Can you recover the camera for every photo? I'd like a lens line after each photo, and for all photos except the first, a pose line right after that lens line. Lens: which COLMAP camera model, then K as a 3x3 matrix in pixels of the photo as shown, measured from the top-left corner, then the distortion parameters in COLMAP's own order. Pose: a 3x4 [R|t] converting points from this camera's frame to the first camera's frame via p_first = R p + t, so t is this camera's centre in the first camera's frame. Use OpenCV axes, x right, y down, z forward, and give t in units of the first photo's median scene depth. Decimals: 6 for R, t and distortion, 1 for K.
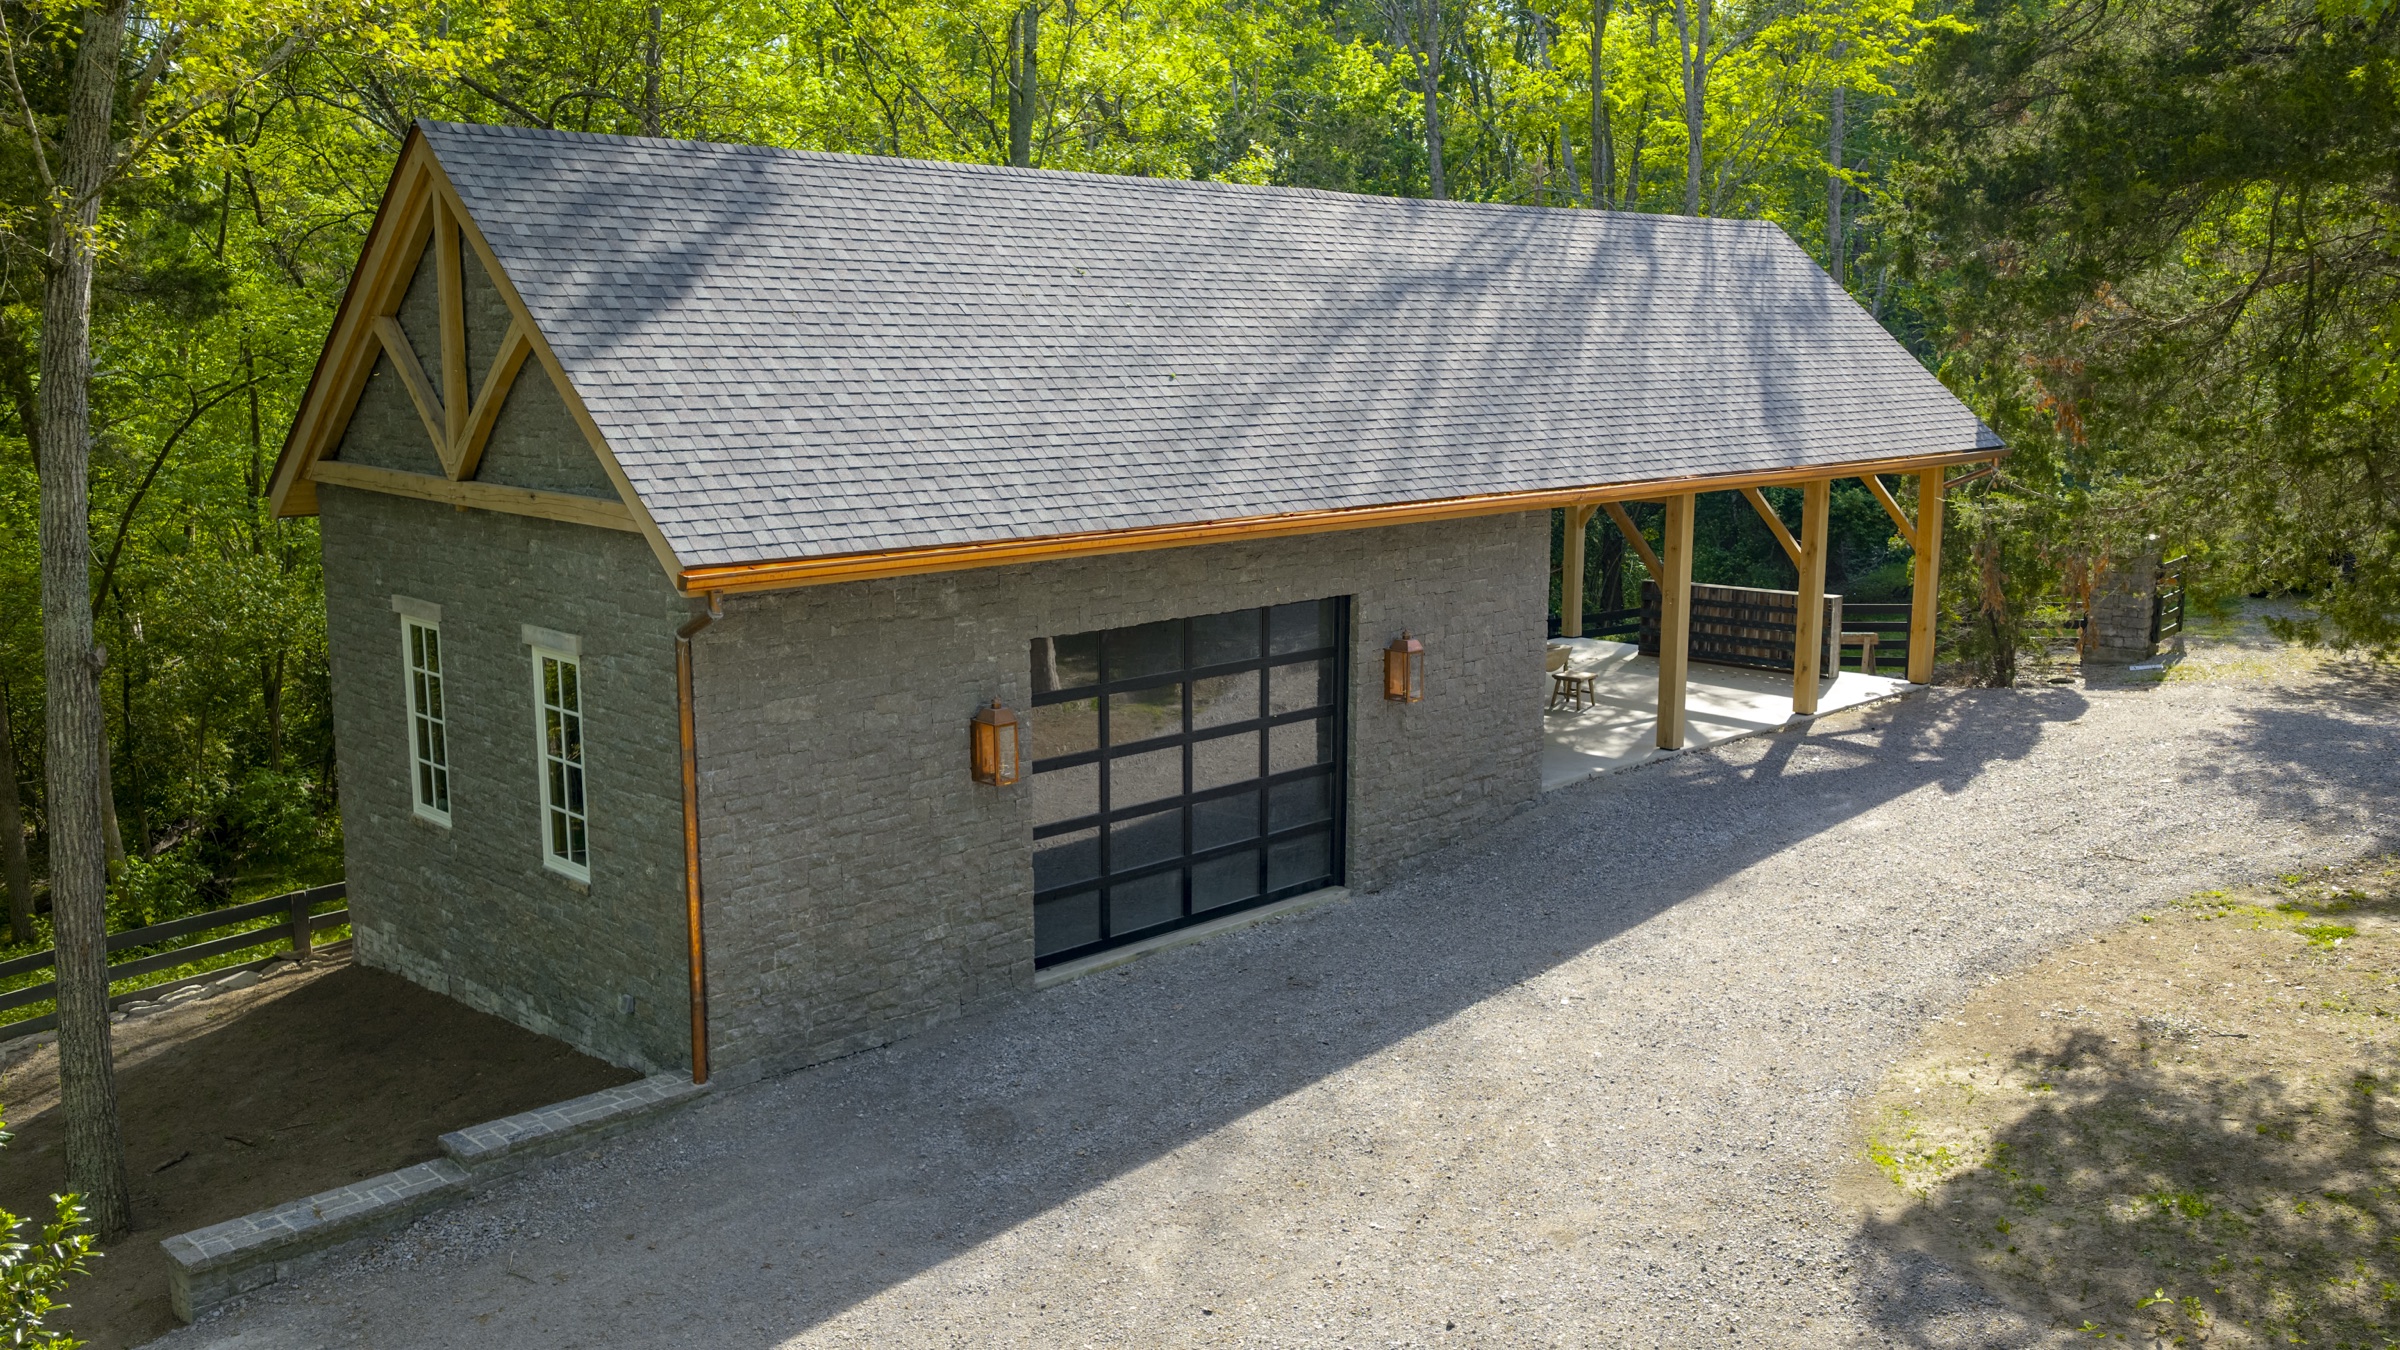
lens RADIAL K [[1979.7, 0, 1214.4], [0, 1979.7, 661.2], [0, 0, 1]] dist [0.030946, -0.060545]
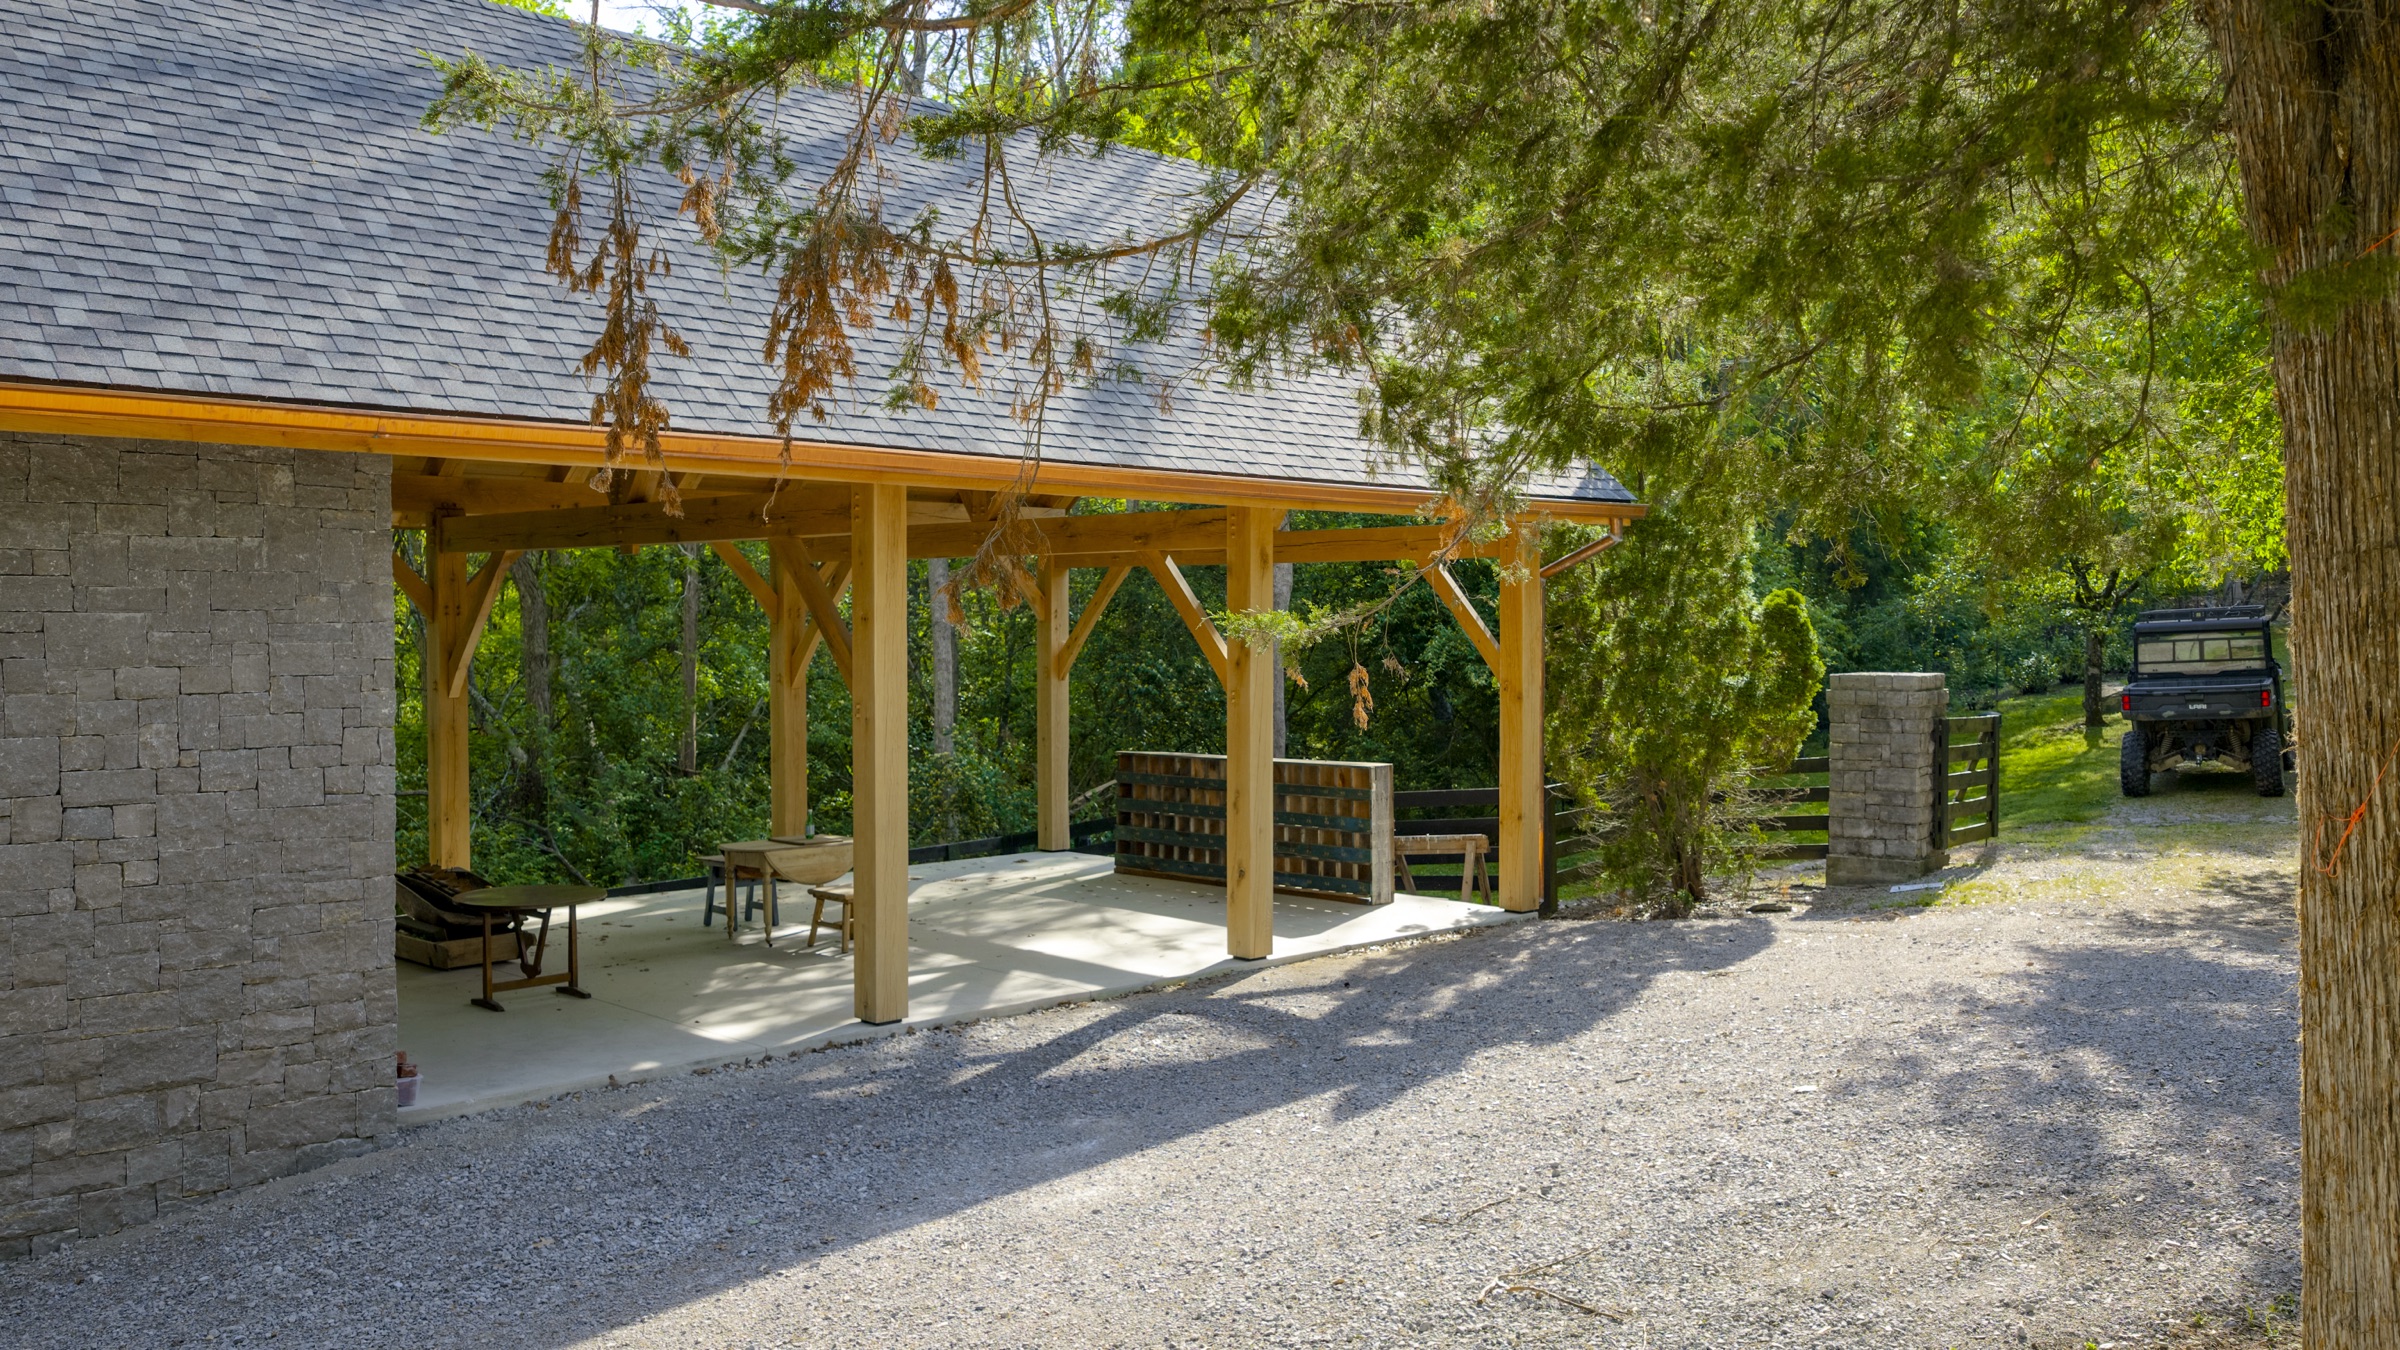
lens RADIAL K [[1979.7, 0, 1214.4], [0, 1979.7, 661.2], [0, 0, 1]] dist [0.030946, -0.060545]
pose [[1.000000, -0.000712, -0.000564, 0.299983], [0.000622, 0.989381, -0.145342, 0.025484], [0.000661, 0.145342, 0.989381, 0.469474]]
